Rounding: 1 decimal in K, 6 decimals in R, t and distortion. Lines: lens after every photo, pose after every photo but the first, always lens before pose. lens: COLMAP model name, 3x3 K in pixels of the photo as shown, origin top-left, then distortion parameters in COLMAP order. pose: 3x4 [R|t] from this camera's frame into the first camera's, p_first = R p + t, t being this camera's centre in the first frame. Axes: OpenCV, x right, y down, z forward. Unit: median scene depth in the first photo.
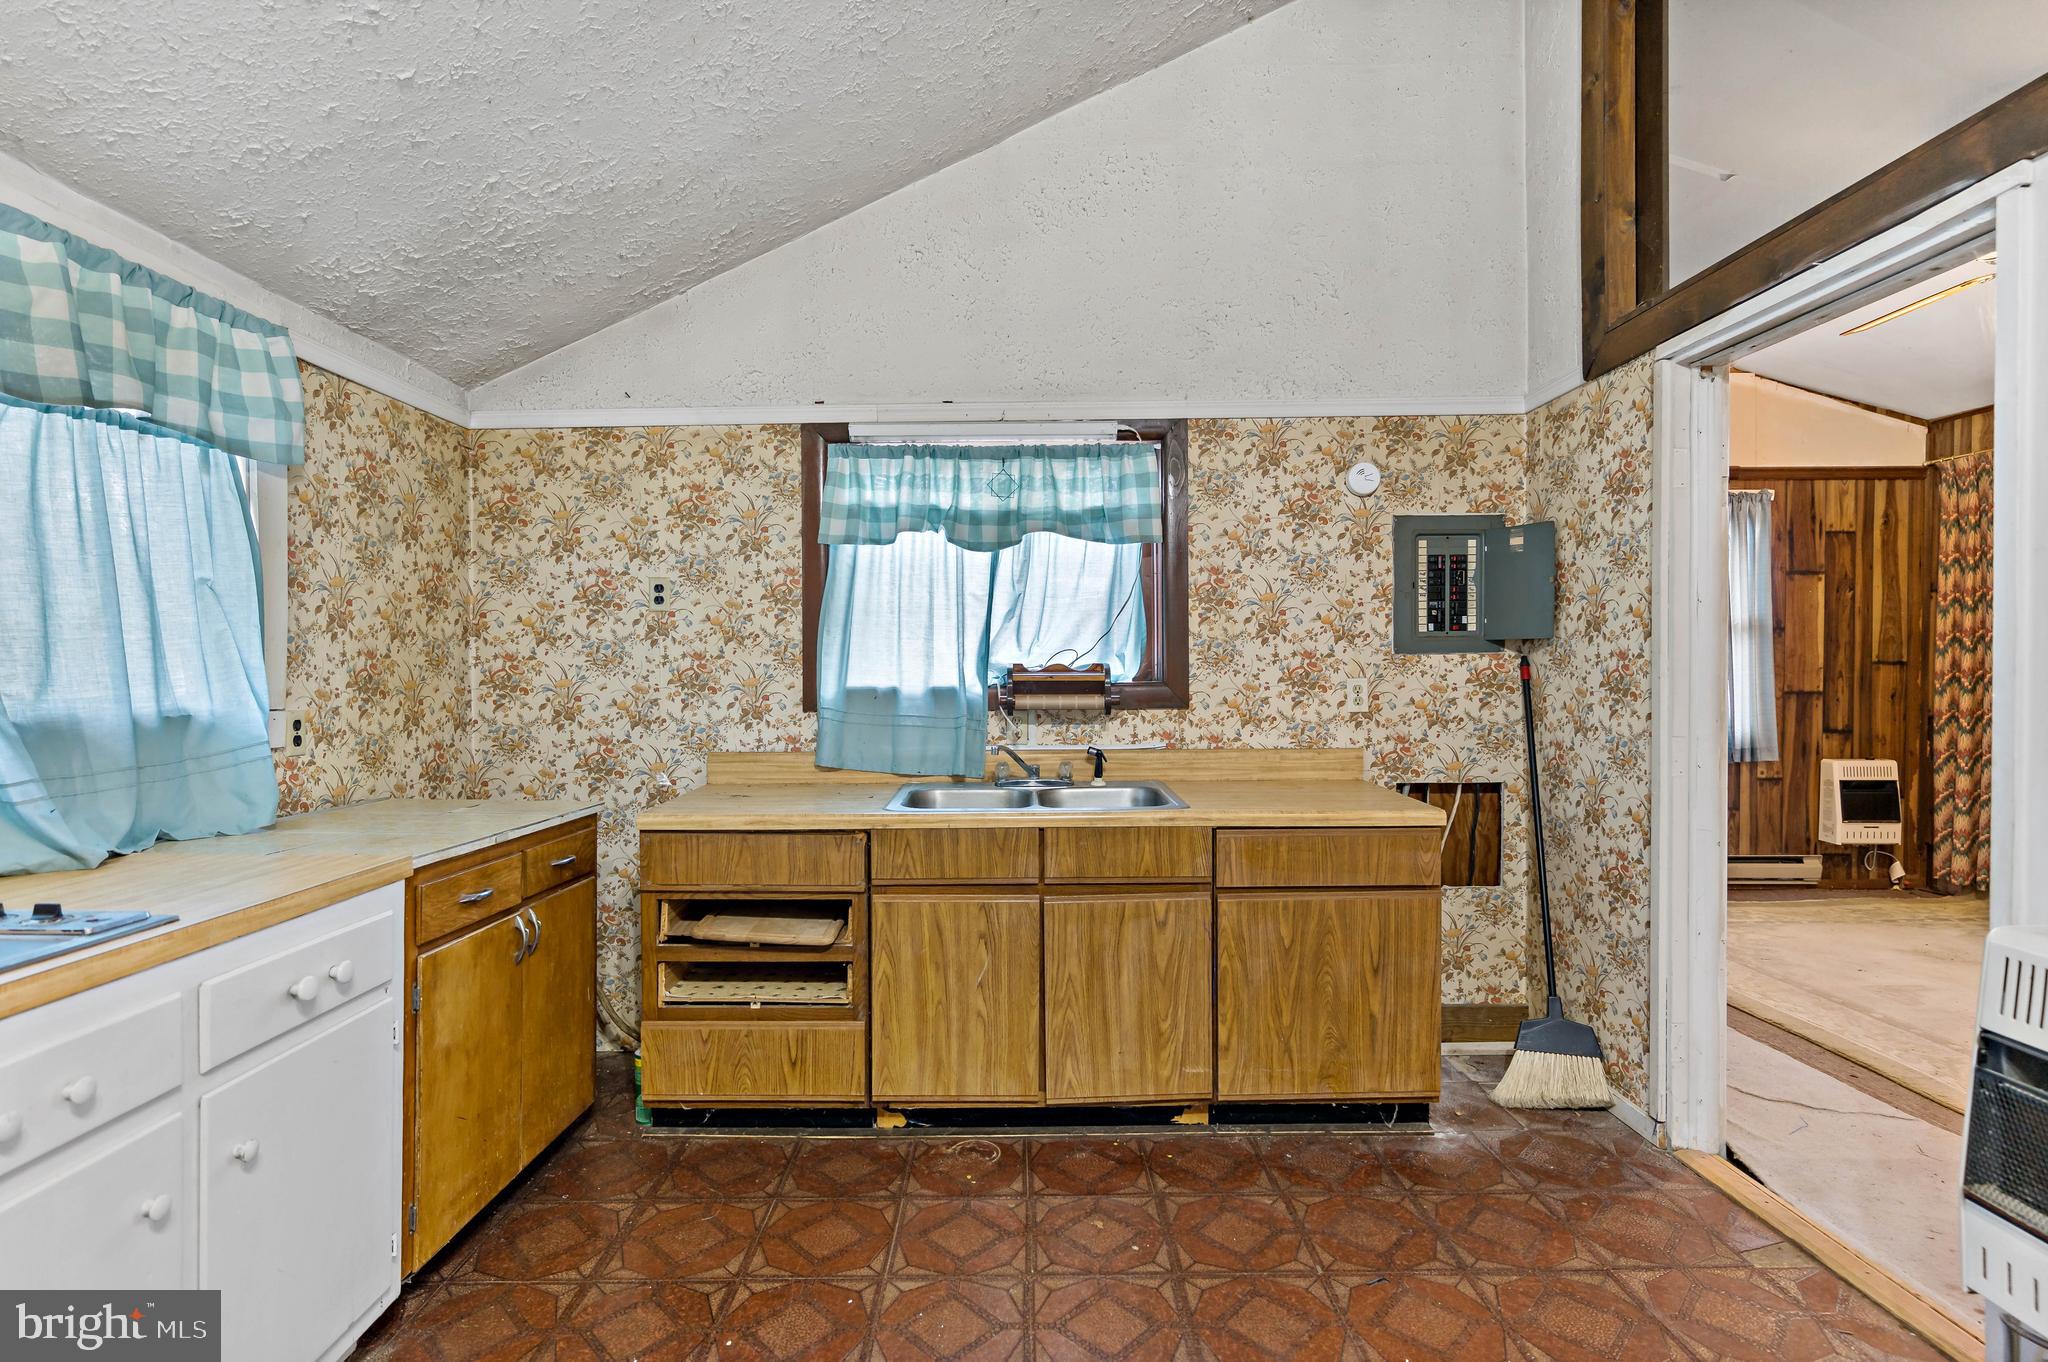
lens RADIAL K [[981.9, 0, 1083.4], [0, 981.9, 672.9], [0, 0, 1]] dist [0.015087, -0.002522]
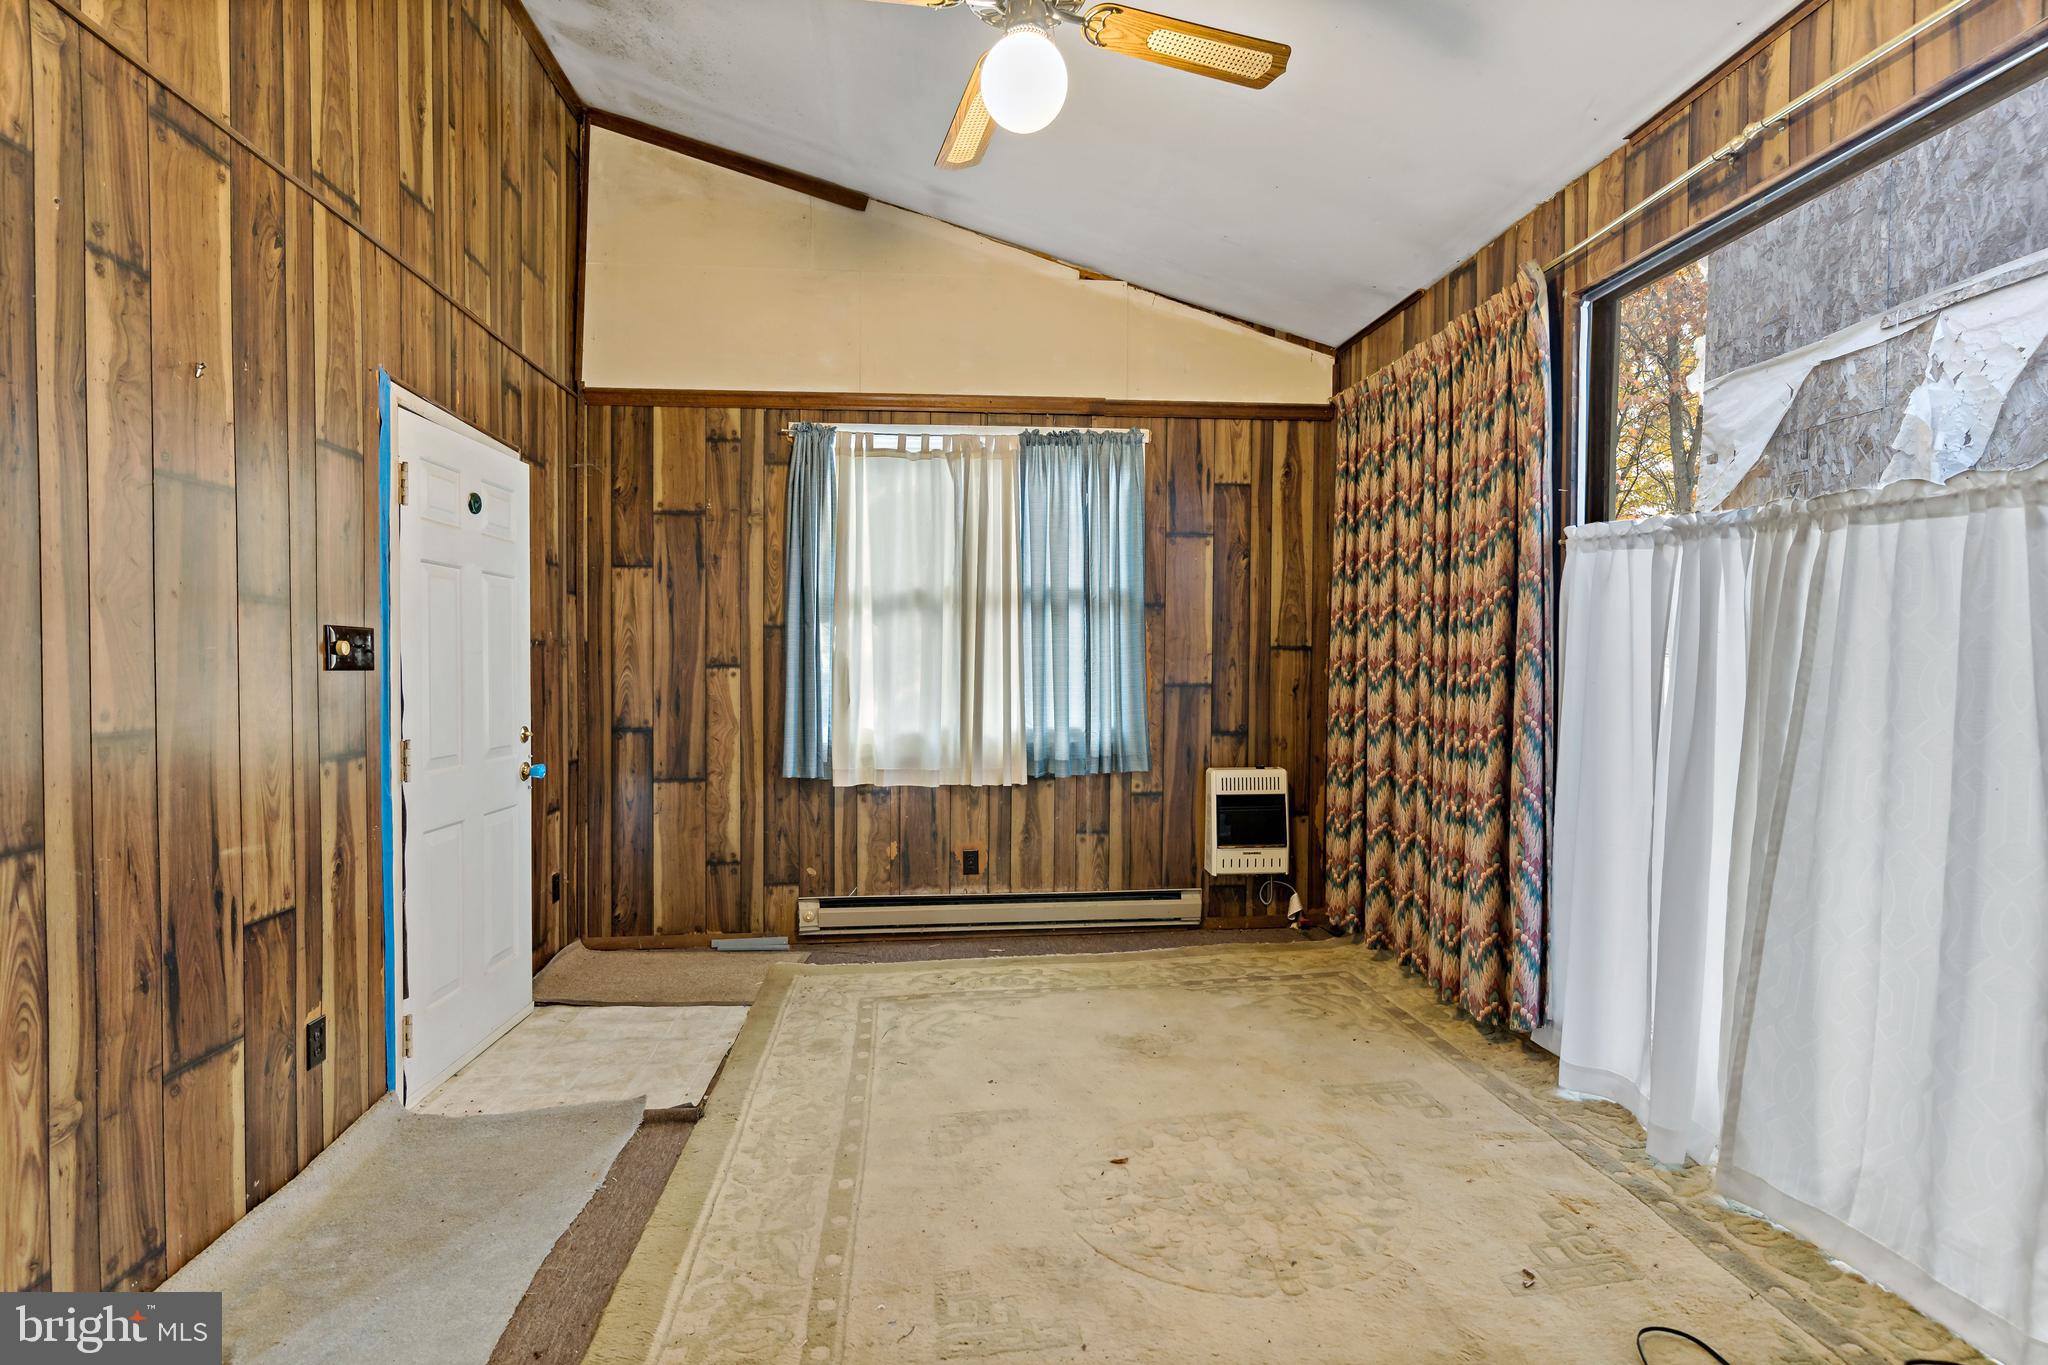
lens RADIAL K [[981.9, 0, 1030.9], [0, 981.9, 674.7], [0, 0, 1]] dist [0.015087, -0.002522]
pose [[0.996648, -0.001112, 0.081804, 0.536736], [0.000708, 0.999987, 0.004964, 0.007565], [-0.081808, -0.004890, 0.996636, 0.218560]]
